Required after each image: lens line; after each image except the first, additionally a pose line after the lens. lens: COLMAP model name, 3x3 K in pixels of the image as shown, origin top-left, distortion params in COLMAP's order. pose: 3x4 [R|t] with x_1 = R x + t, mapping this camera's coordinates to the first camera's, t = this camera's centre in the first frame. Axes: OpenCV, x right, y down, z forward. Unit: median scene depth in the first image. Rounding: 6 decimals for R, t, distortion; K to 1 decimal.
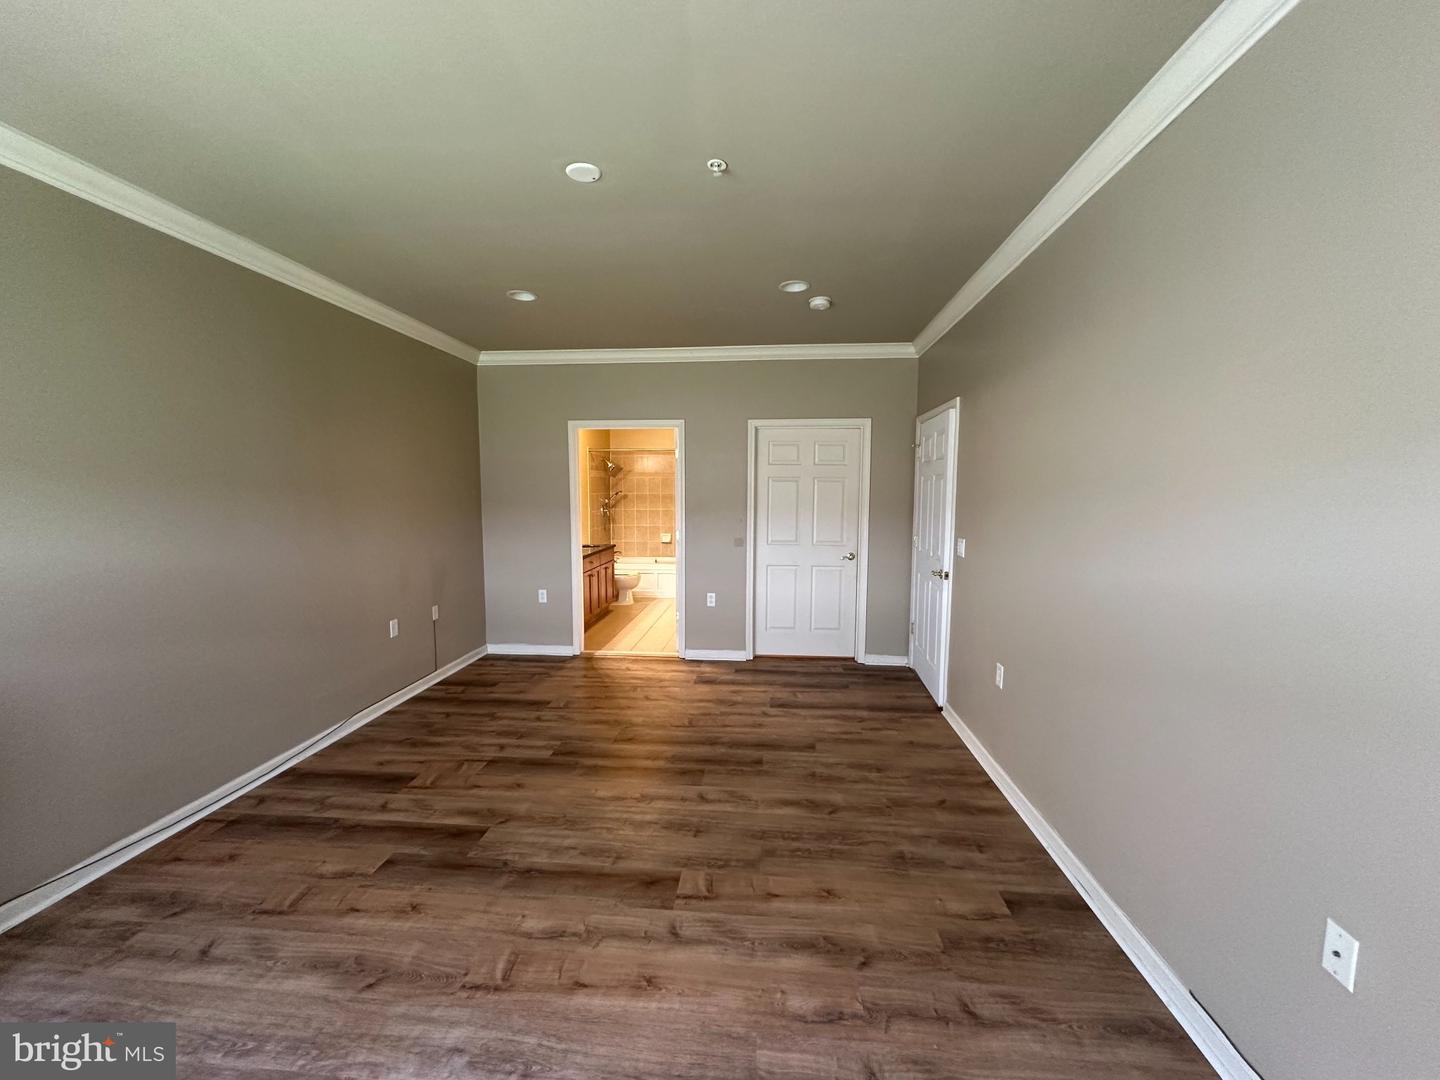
lens RADIAL K [[577.8, 0, 721.0], [0, 577.8, 534.5], [0, 0, 1]] dist [-0.001398, -0.000206]
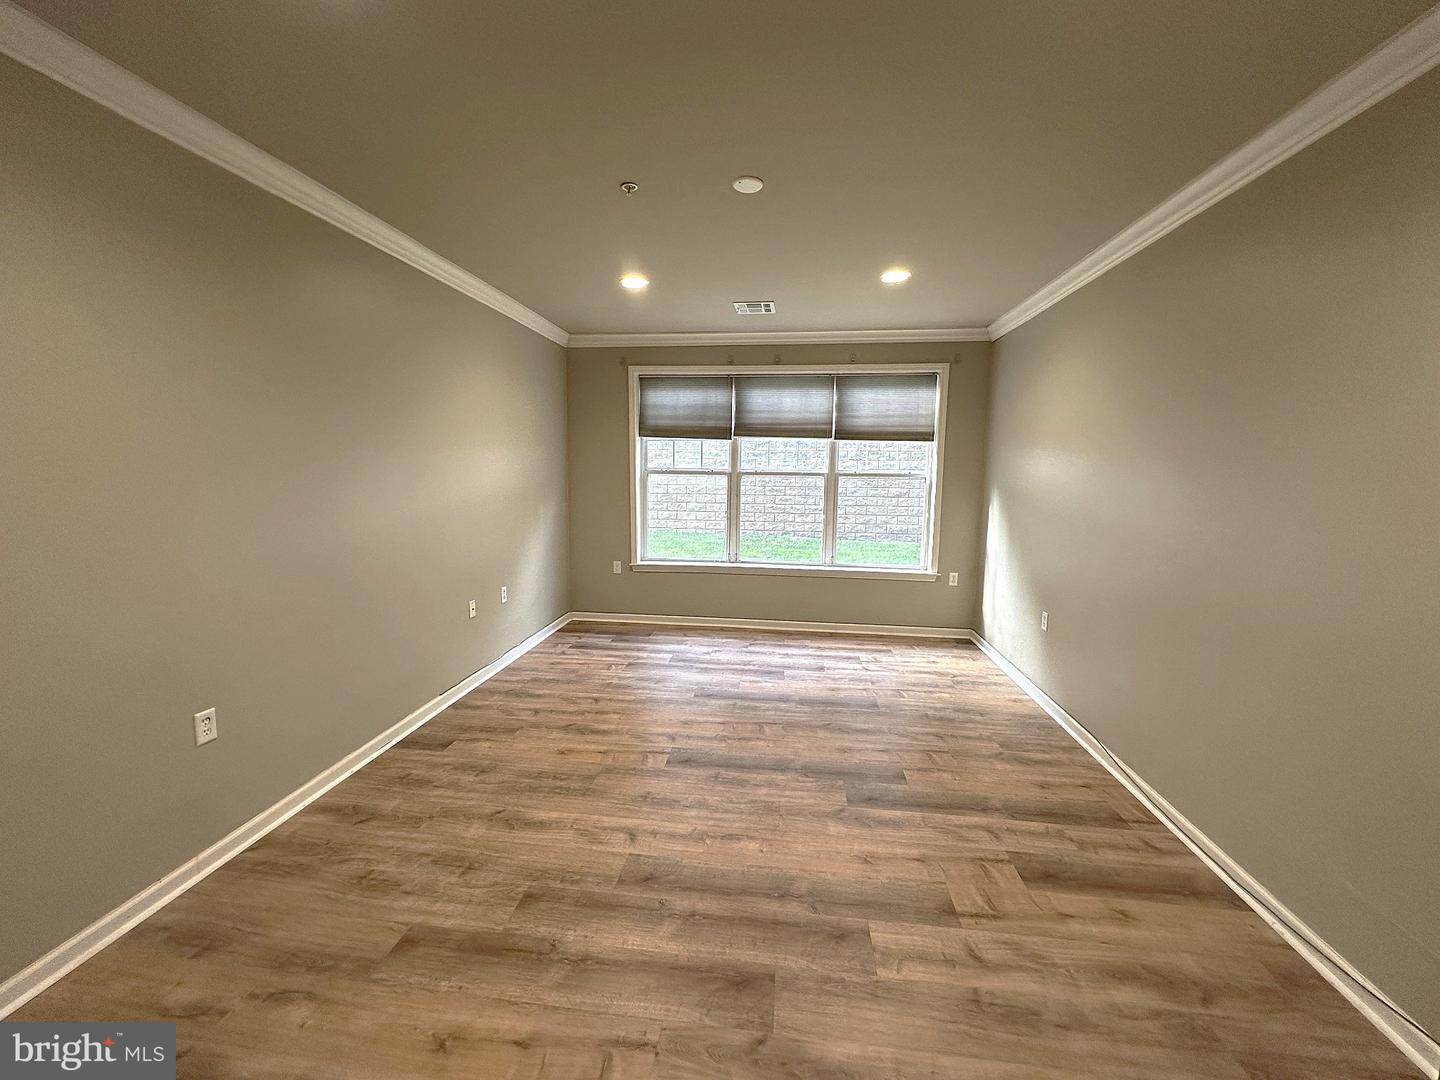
lens RADIAL K [[577.8, 0, 721.0], [0, 577.8, 534.5], [0, 0, 1]] dist [-0.001398, -0.000206]
pose [[-0.999399, -0.016457, 0.030514, -0.204986], [-0.010239, 0.981000, 0.193736, -0.160478], [-0.033122, 0.193307, -0.980579, 1.966427]]
